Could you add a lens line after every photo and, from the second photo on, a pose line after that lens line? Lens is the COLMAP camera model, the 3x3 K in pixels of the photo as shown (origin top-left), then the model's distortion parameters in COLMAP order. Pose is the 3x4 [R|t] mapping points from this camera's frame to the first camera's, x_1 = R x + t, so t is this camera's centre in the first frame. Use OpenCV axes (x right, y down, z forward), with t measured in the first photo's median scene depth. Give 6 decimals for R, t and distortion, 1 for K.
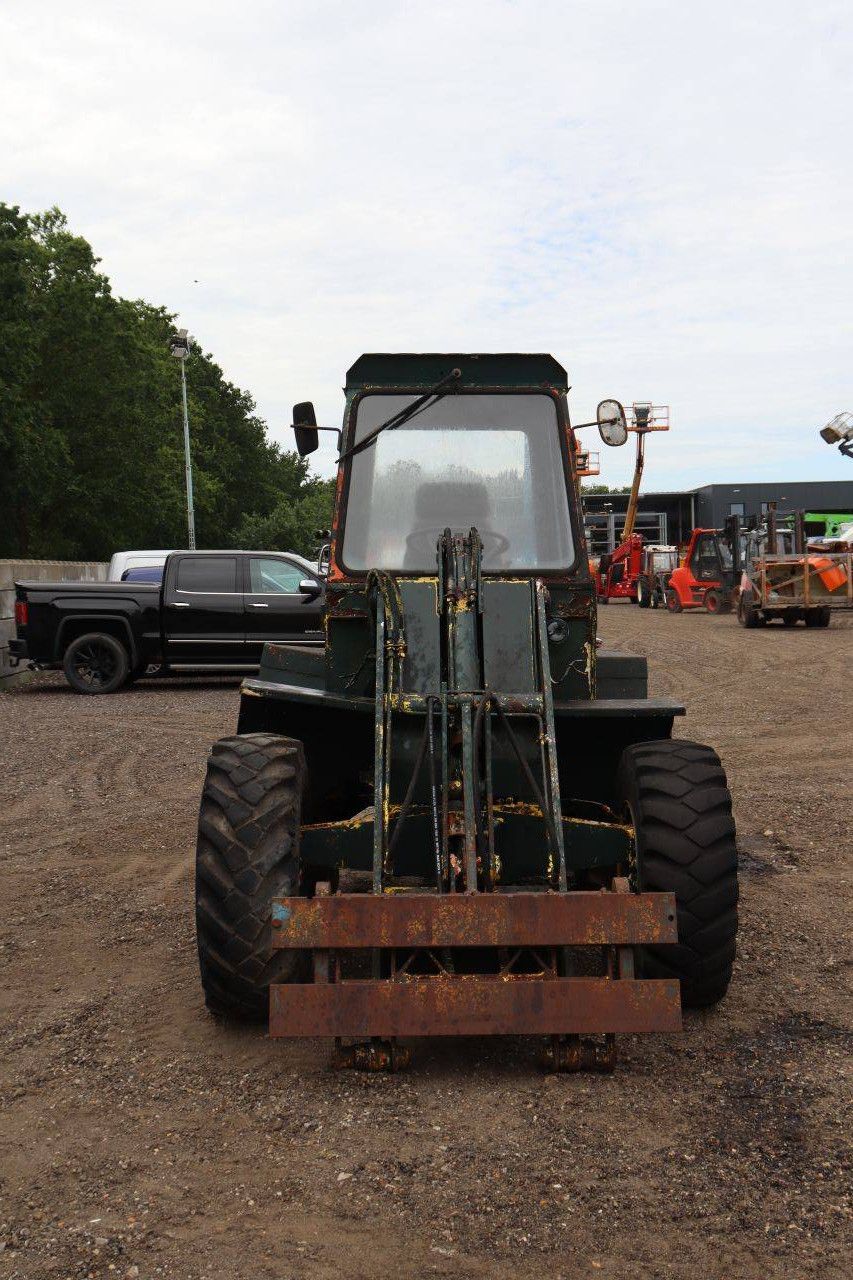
lens RADIAL K [[1521.6, 0, 415.2], [0, 1521.6, 638.6], [0, 0, 1]] dist [0.003109, 0.000000]
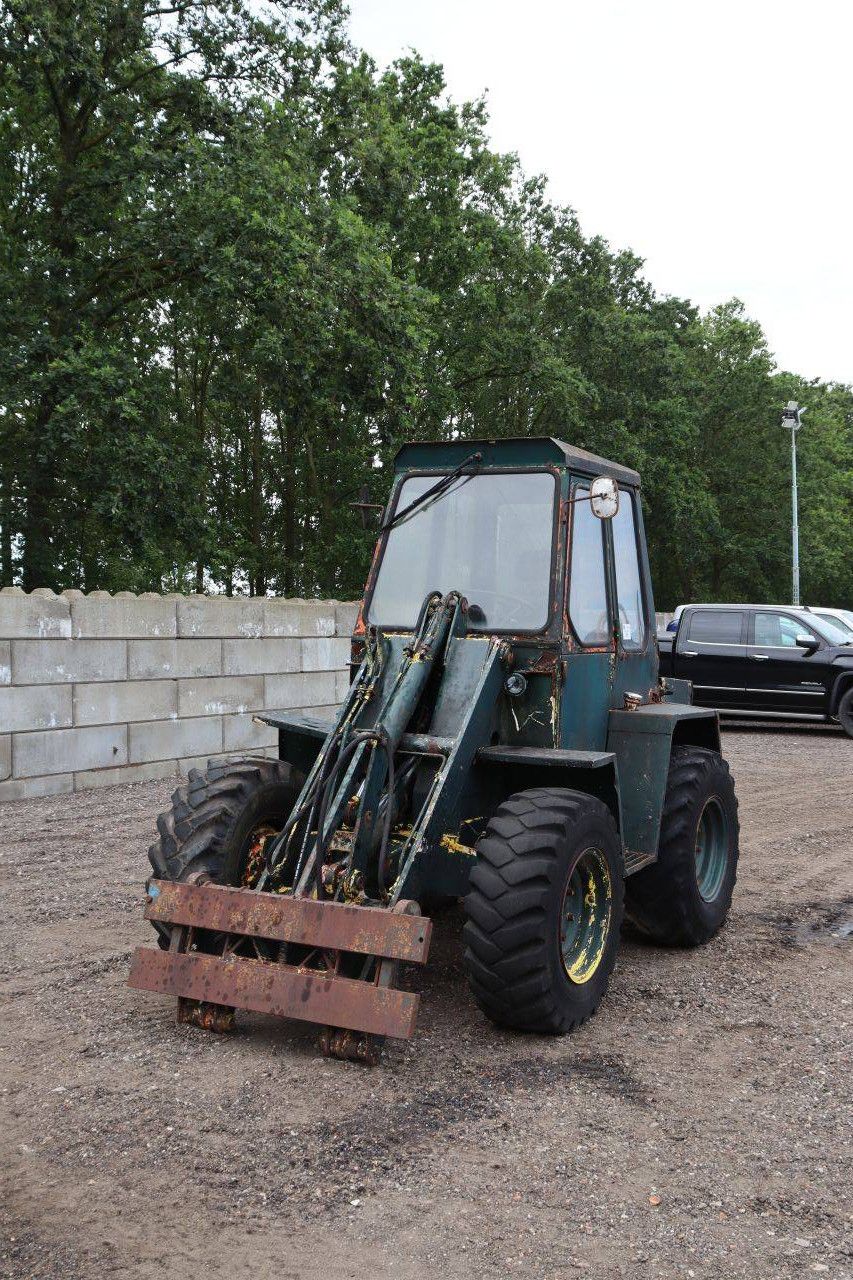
lens RADIAL K [[1380.9, 0, 411.7], [0, 1380.9, 648.9], [0, 0, 1]] dist [-0.035775, 0.000000]
pose [[0.870718, 0.038477, -0.490276, 0.615420], [-0.049729, 0.998713, -0.009938, -0.020300], [0.489263, 0.033035, 0.871511, 0.089893]]
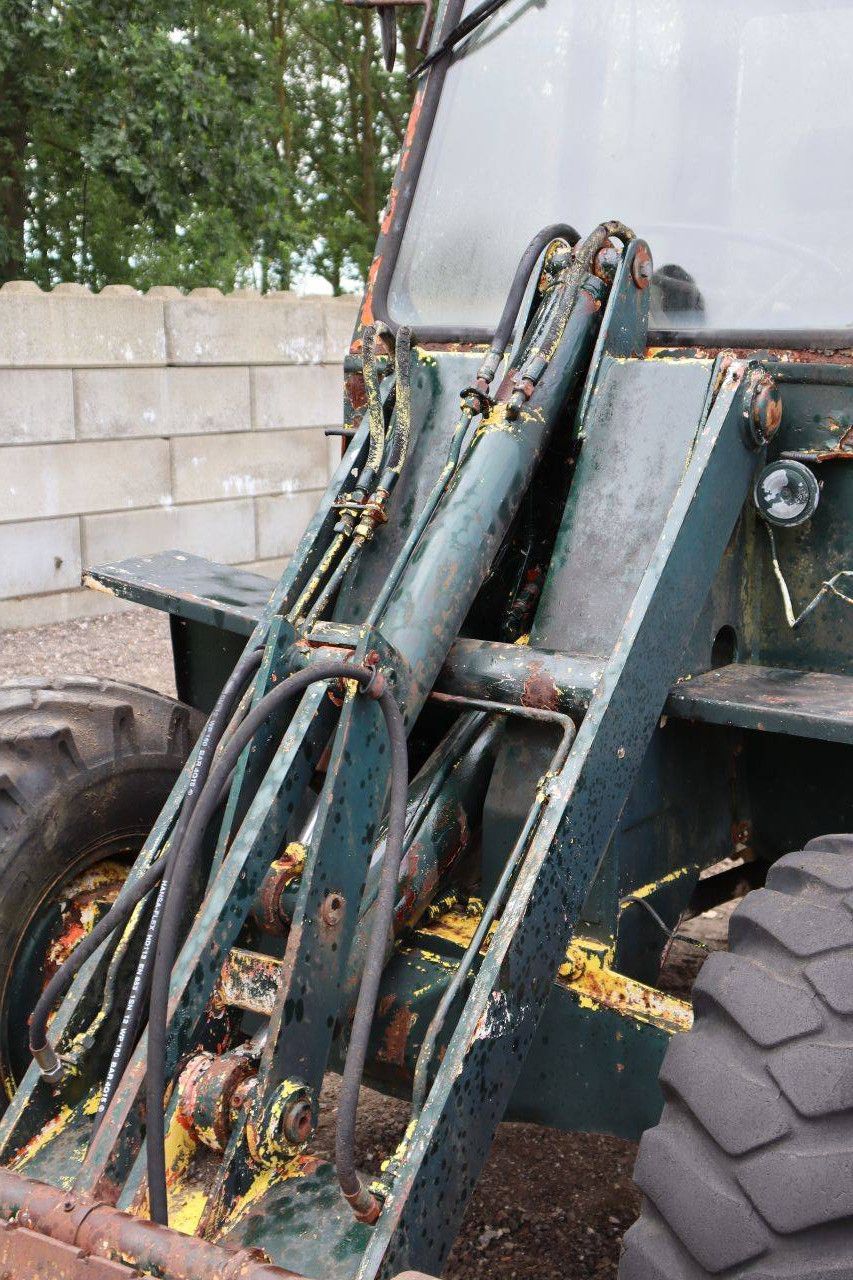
lens RADIAL K [[1840.2, 0, 428.9], [0, 1840.2, 640.9], [0, 0, 1]] dist [0.099488, 0.000000]
pose [[0.820664, 0.110243, -0.560676, 0.334552], [-0.040489, 0.989965, 0.135388, -0.032381], [0.569975, -0.088406, 0.816892, 0.663026]]
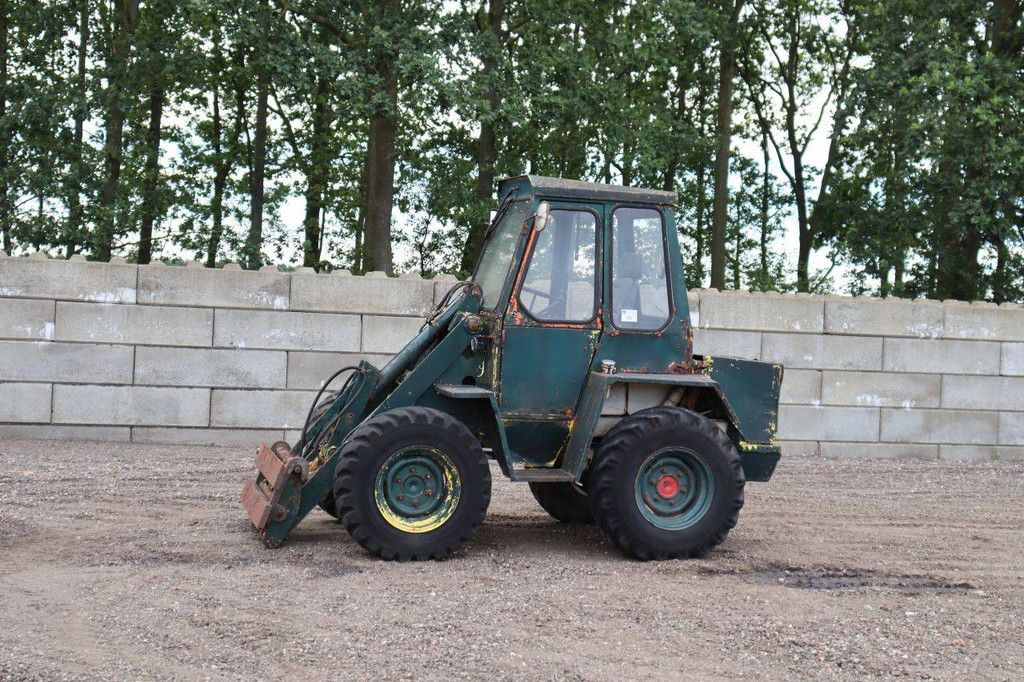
lens RADIAL K [[1472.1, 0, 499.2], [0, 1472.1, 344.7], [0, 0, 1]] dist [0.099488, 0.000000]
pose [[0.253302, 0.060343, -0.965503, 1.891724], [-0.094461, 0.994826, 0.037393, -0.076794], [0.962764, 0.081730, 0.257691, 0.706378]]
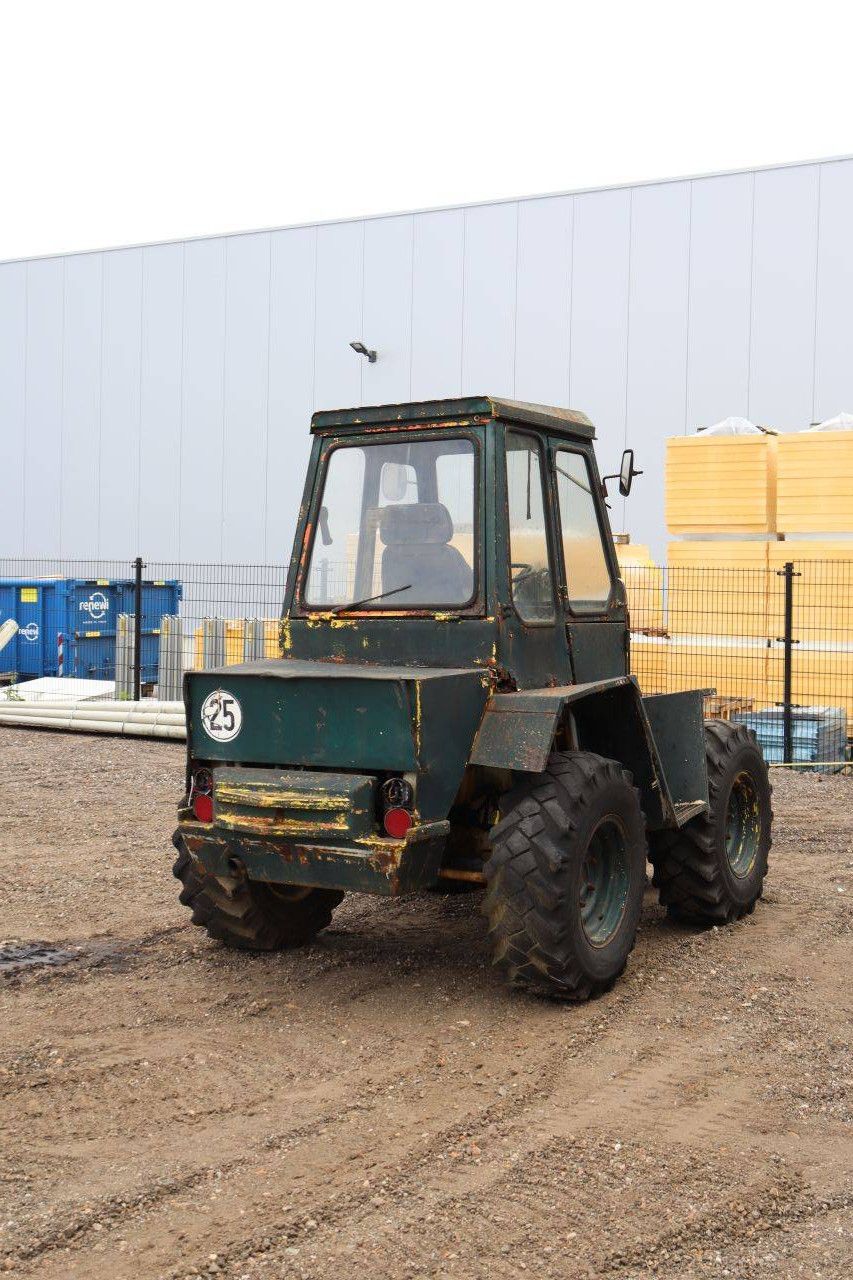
lens RADIAL K [[1521.6, 0, 439.6], [0, 1521.6, 634.9], [0, 0, 1]] dist [0.003109, 0.000000]
pose [[-0.871545, -0.002654, 0.490308, -0.578651], [0.027296, 0.998172, 0.053923, -0.100042], [-0.489554, 0.060380, -0.869880, 2.453145]]
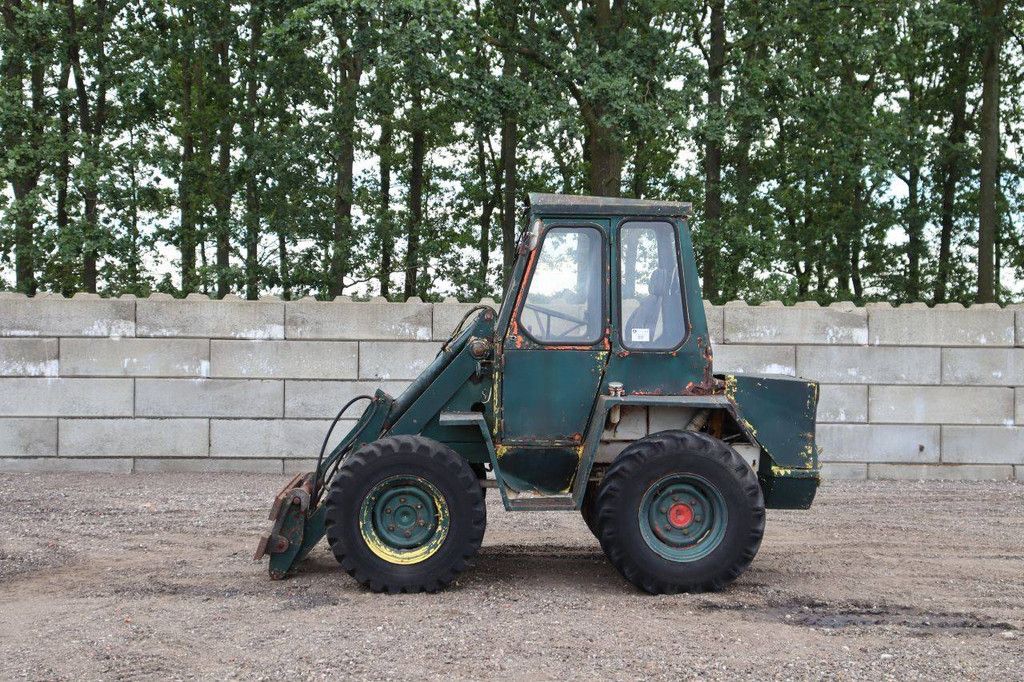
lens RADIAL K [[1472.1, 0, 498.0], [0, 1472.1, 342.1], [0, 0, 1]] dist [0.099488, 0.000000]
pose [[0.026777, 0.035190, -0.999022, 1.892498], [-0.055536, 0.997889, 0.033662, -0.100222], [0.998098, 0.054580, 0.028675, 1.117800]]
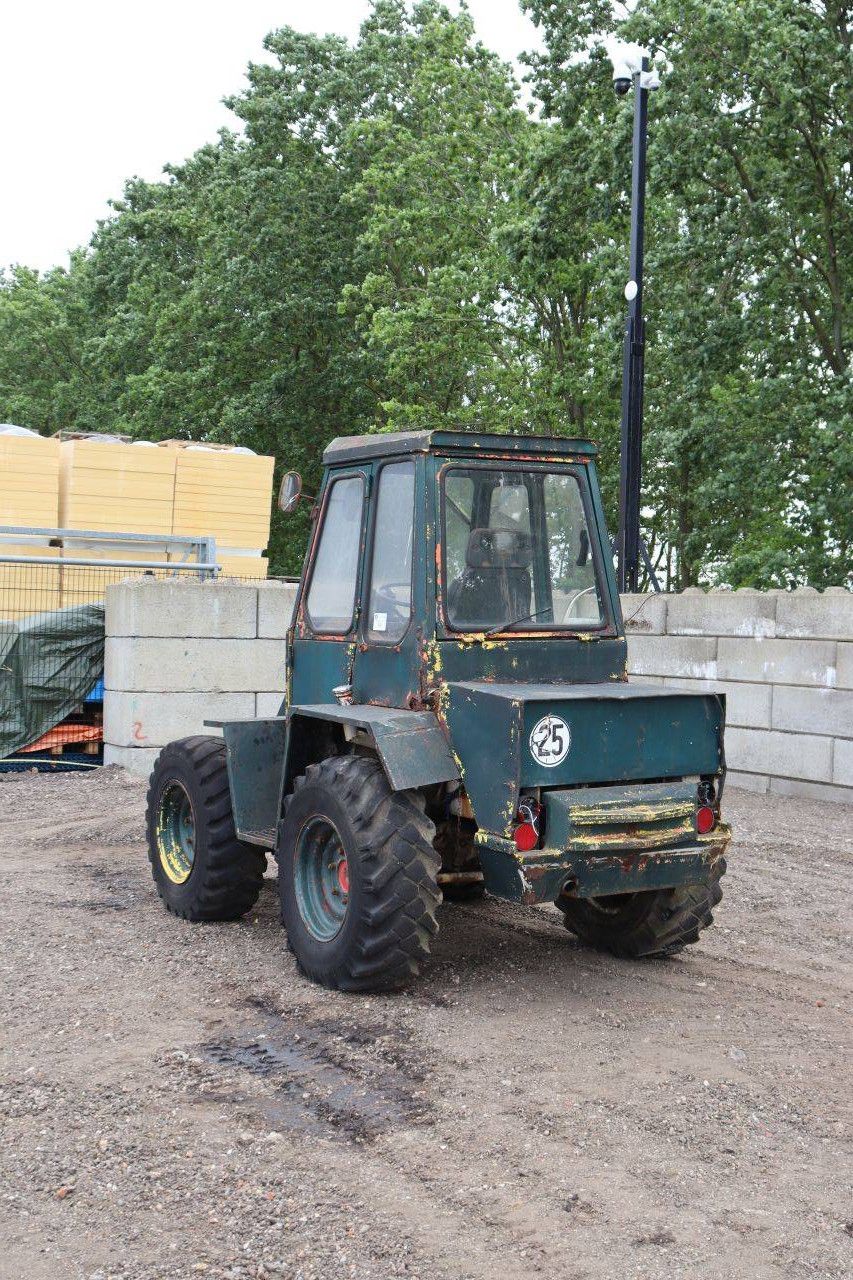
lens RADIAL K [[1521.6, 0, 422.4], [0, 1521.6, 647.7], [0, 0, 1]] dist [0.003109, 0.000000]
pose [[-0.853400, 0.016068, -0.521008, 0.791779], [-0.026038, 0.996963, 0.073396, -0.133048], [0.520605, 0.076202, -0.850390, 2.457727]]
